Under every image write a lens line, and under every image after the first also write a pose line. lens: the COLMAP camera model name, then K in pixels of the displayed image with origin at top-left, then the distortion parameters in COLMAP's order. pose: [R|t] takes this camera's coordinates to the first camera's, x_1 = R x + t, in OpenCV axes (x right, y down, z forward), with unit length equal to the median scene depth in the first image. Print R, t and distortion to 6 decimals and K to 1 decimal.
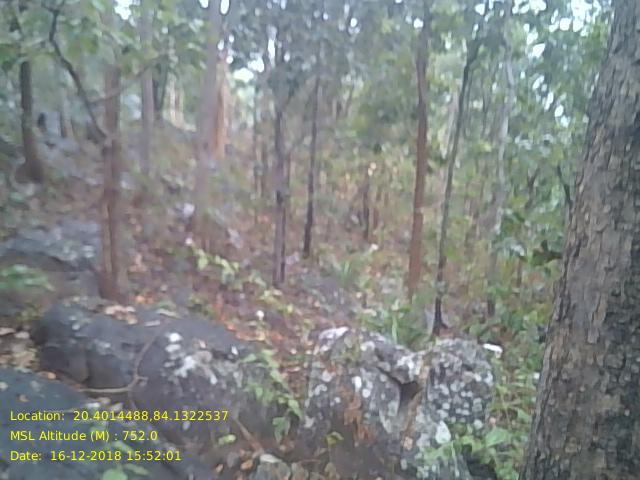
lens RADIAL K [[513.8, 0, 322.0], [0, 513.8, 240.3], [0, 0, 1]] dist [0.073430, -0.117418]
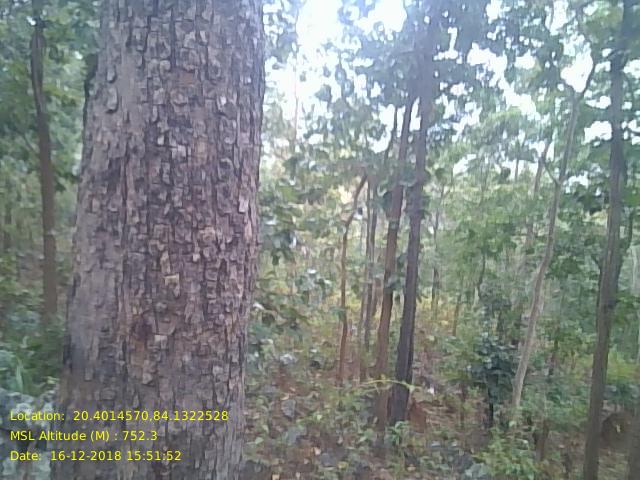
lens RADIAL K [[513.8, 0, 322.0], [0, 513.8, 240.3], [0, 0, 1]] dist [0.073430, -0.117418]
pose [[0.814050, -0.073553, 0.576119, 0.321213], [0.086921, 0.996206, 0.004367, -0.042828], [-0.574254, 0.046522, 0.817354, -0.121616]]
